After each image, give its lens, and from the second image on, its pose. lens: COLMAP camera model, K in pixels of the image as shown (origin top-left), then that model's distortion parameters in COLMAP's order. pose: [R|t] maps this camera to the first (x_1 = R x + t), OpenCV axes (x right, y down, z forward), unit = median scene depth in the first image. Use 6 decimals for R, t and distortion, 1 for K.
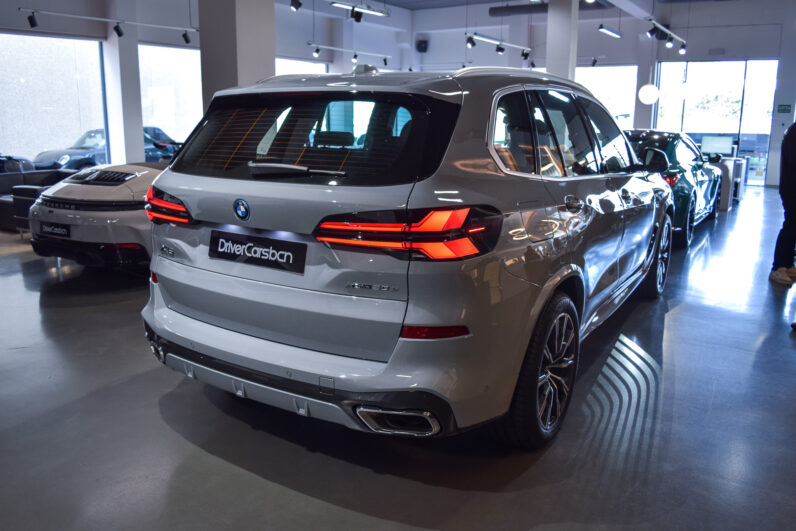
lens RADIAL K [[628.4, 0, 398.0], [0, 628.4, 265.5], [0, 0, 1]] dist [-0.085277, 0.005873]
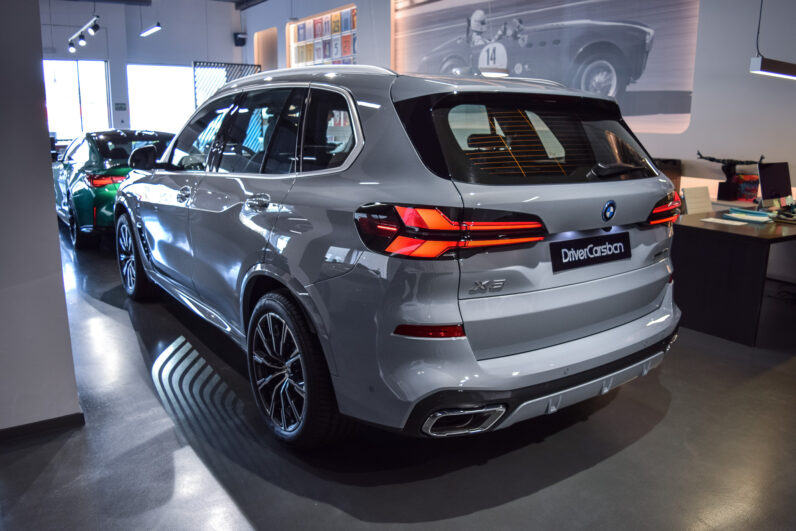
lens RADIAL K [[628.4, 0, 398.0], [0, 628.4, 265.5], [0, 0, 1]] dist [-0.085277, 0.005873]
pose [[0.375819, -0.206110, 0.903481, -1.236413], [0.205284, 0.969246, 0.135721, -0.198167], [-0.903669, 0.134464, 0.406573, 0.853424]]
